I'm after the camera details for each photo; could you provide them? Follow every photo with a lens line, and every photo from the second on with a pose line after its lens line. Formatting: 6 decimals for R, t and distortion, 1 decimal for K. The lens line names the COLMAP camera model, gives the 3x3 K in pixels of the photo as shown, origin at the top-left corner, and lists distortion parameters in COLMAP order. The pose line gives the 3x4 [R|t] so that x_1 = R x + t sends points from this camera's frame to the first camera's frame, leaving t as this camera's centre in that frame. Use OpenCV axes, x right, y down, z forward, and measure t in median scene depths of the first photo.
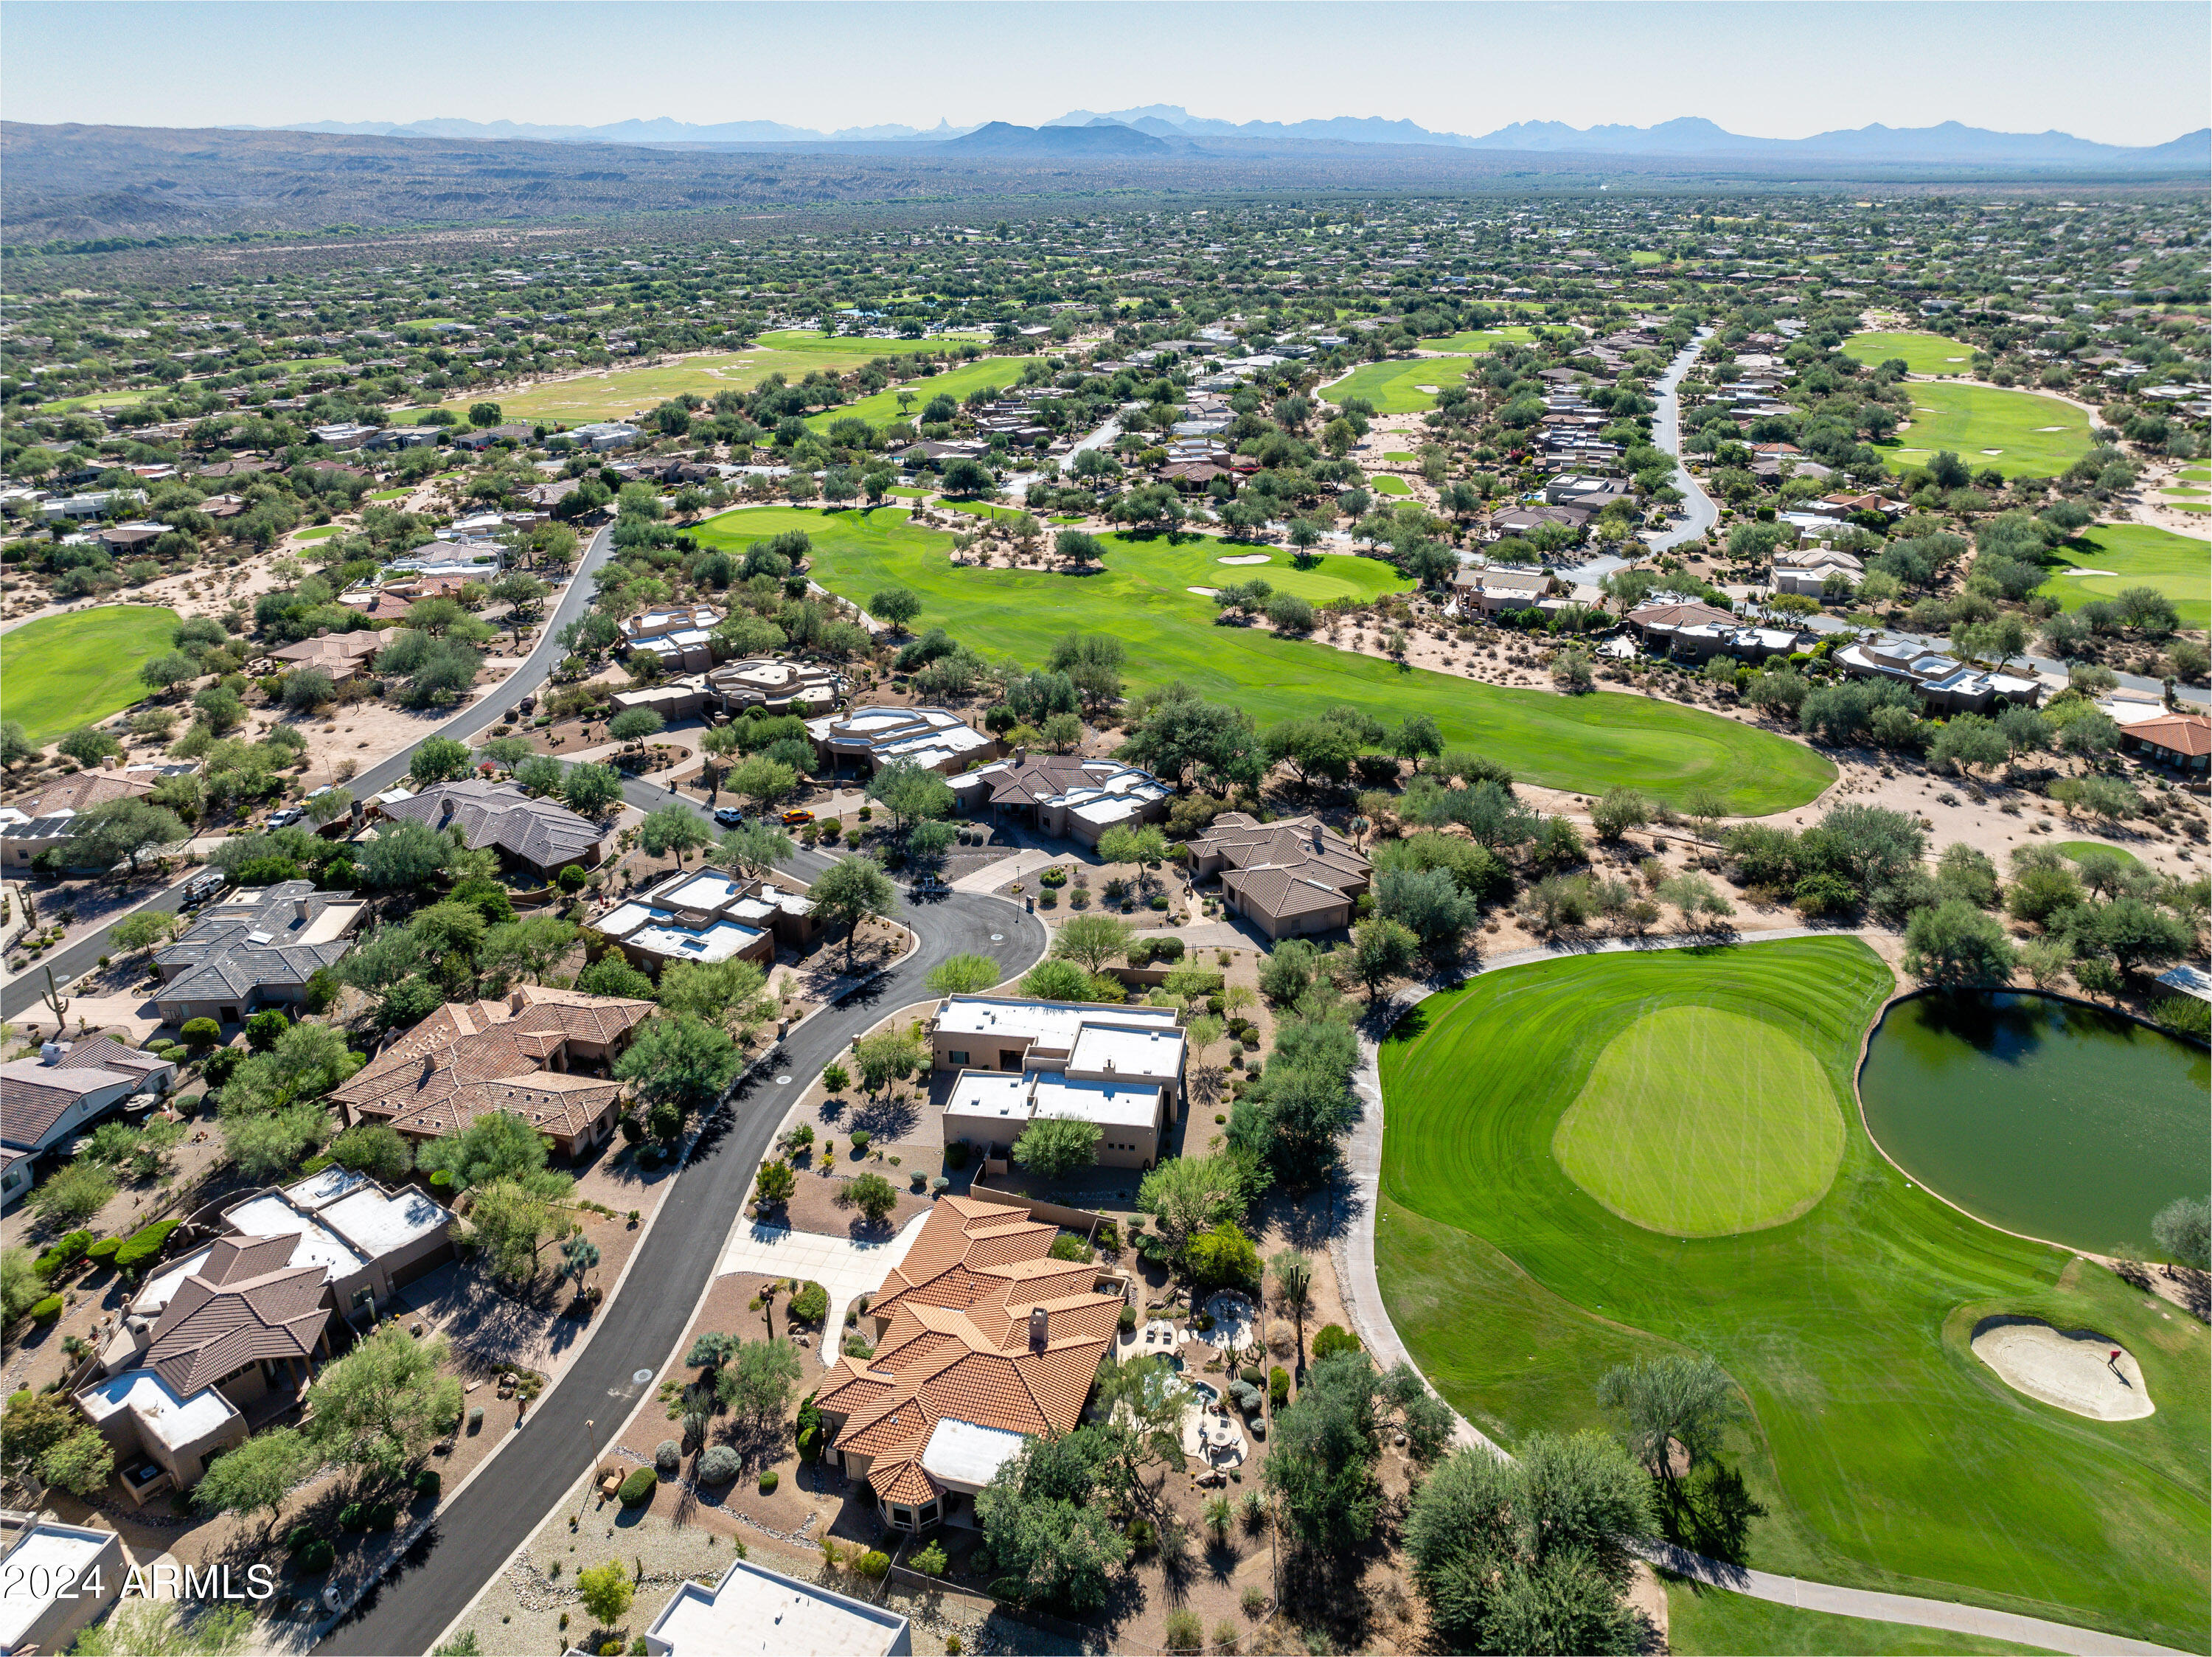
lens RADIAL K [[1573.5, 0, 1107.7], [0, 1573.5, 834.1], [0, 0, 1]] dist [-0.042534, 0.009871]
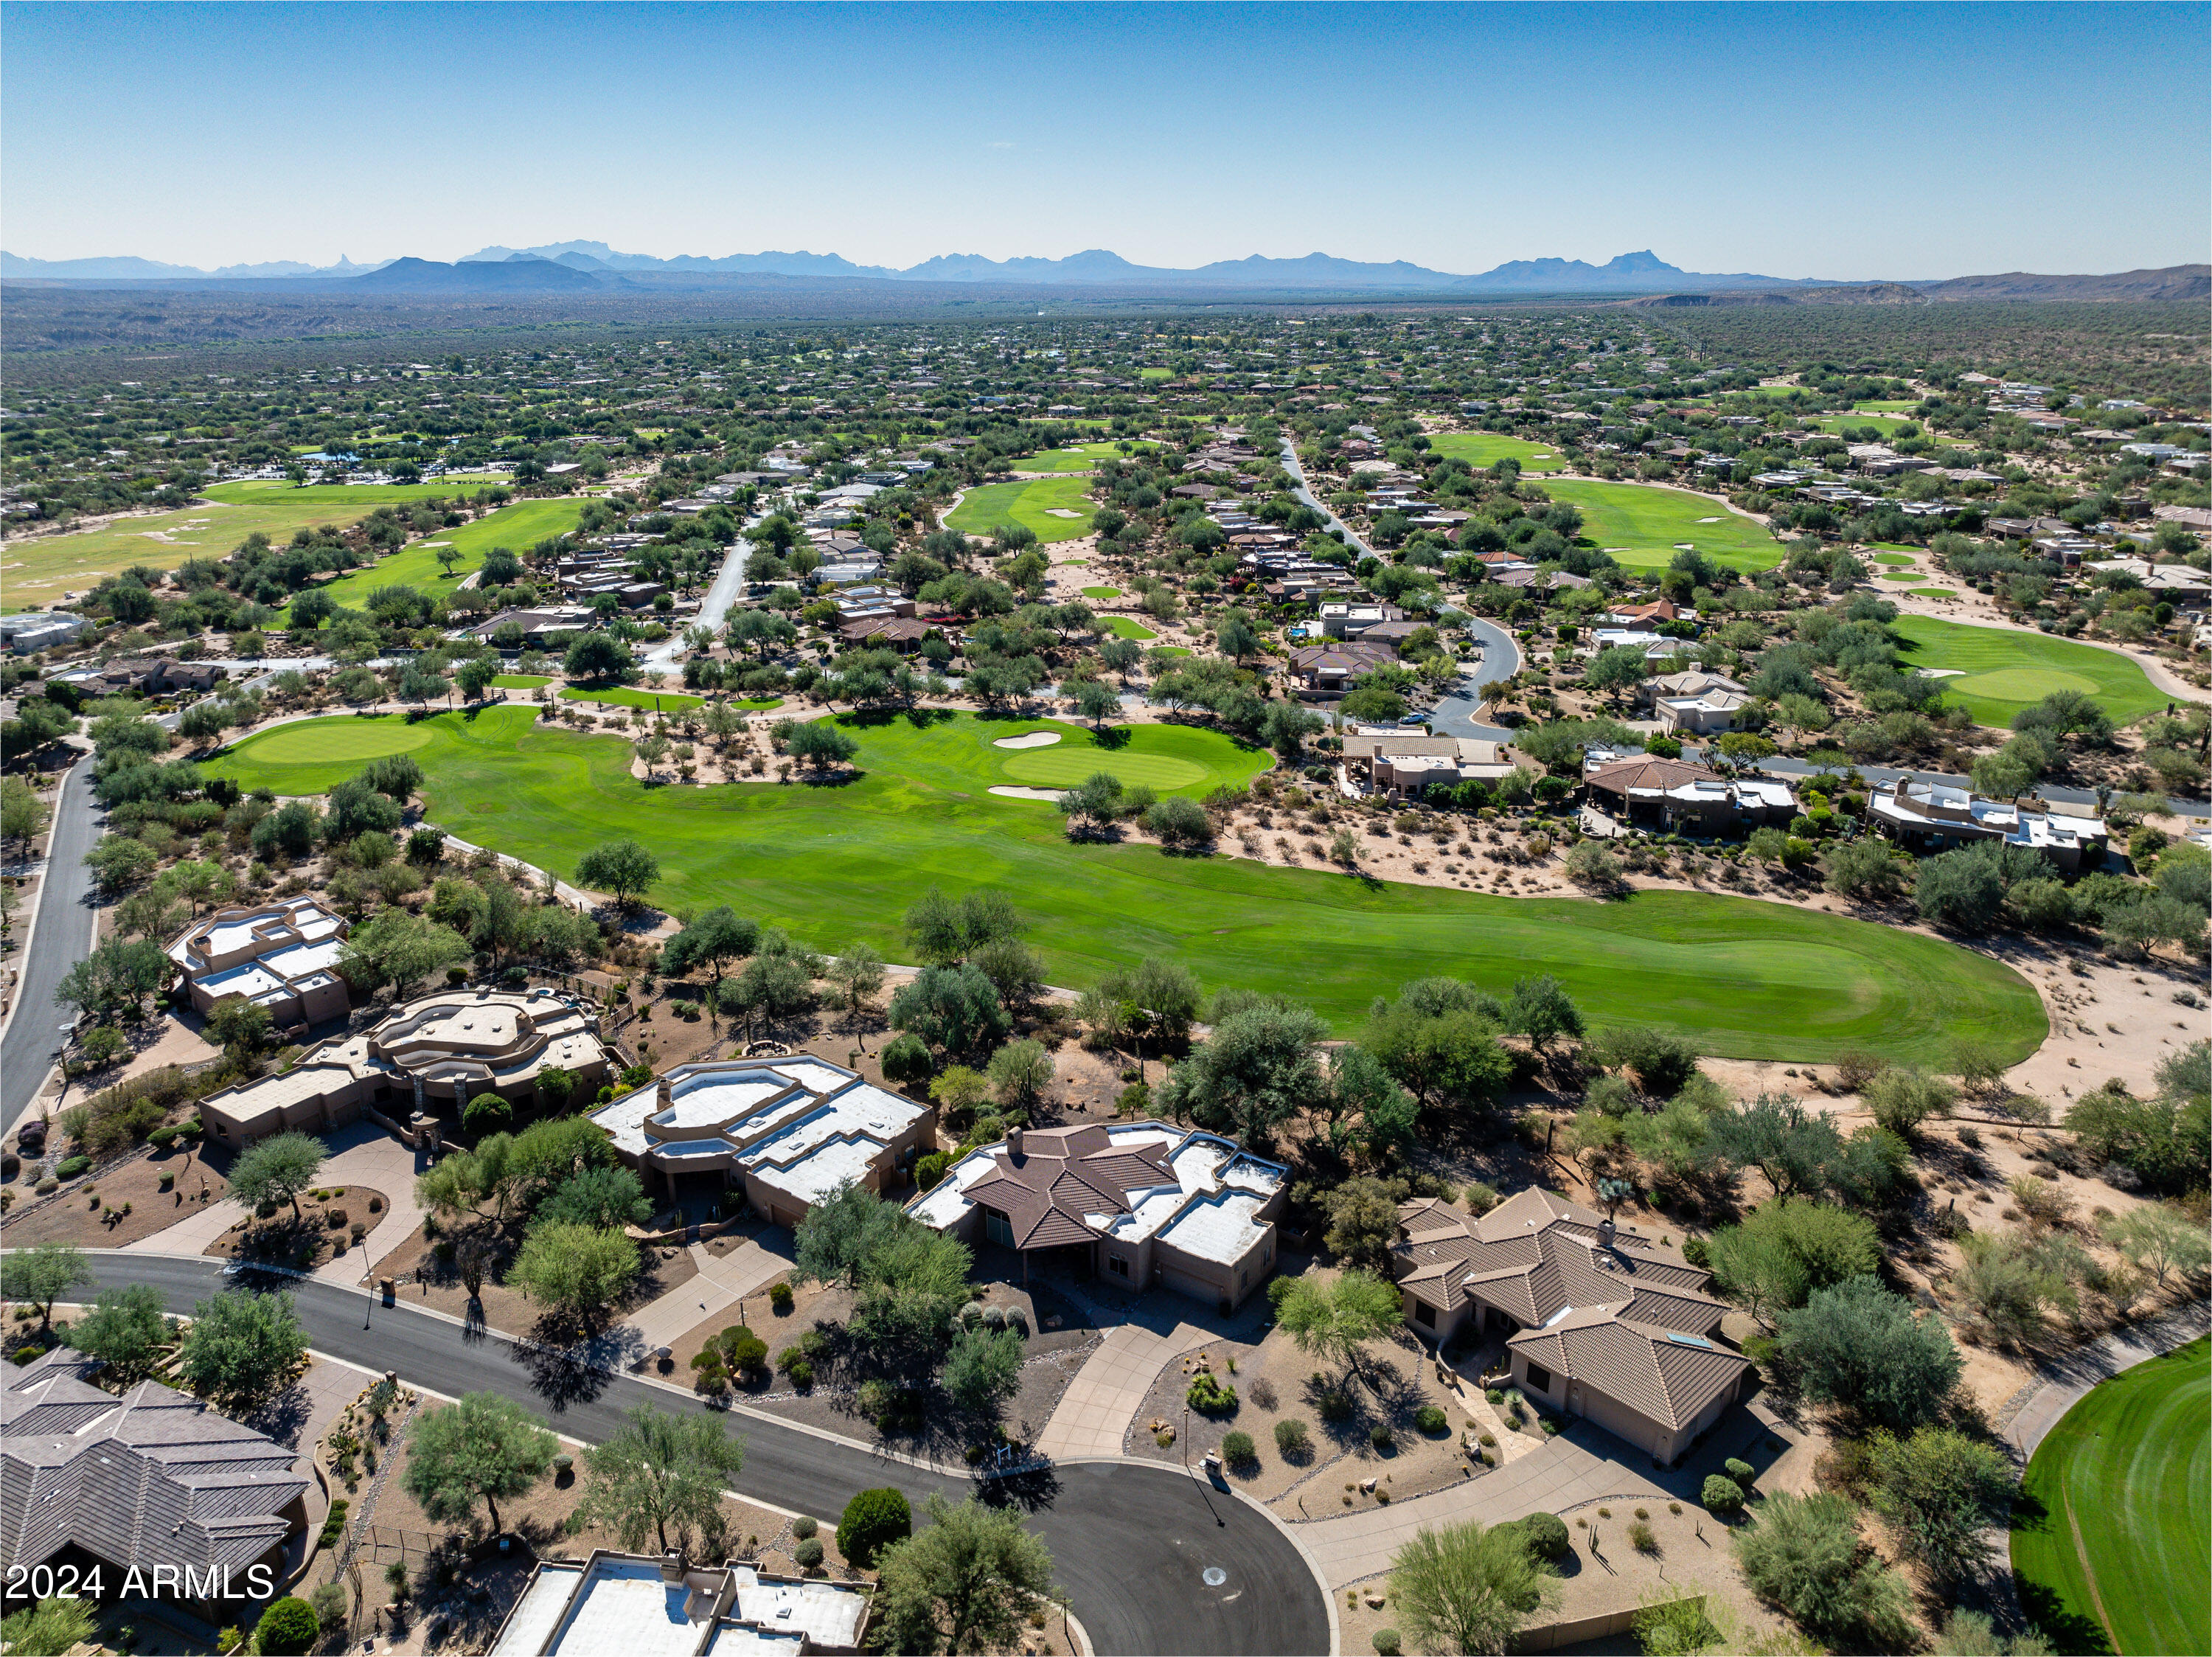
lens RADIAL K [[1573.5, 0, 1097.4], [0, 1573.5, 827.6], [0, 0, 1]] dist [-0.042534, 0.009871]
pose [[0.943856, -0.107623, 0.312334, -0.107395], [0.132080, 0.989531, -0.058170, -0.069531], [-0.302803, 0.096157, 0.948190, 0.216742]]
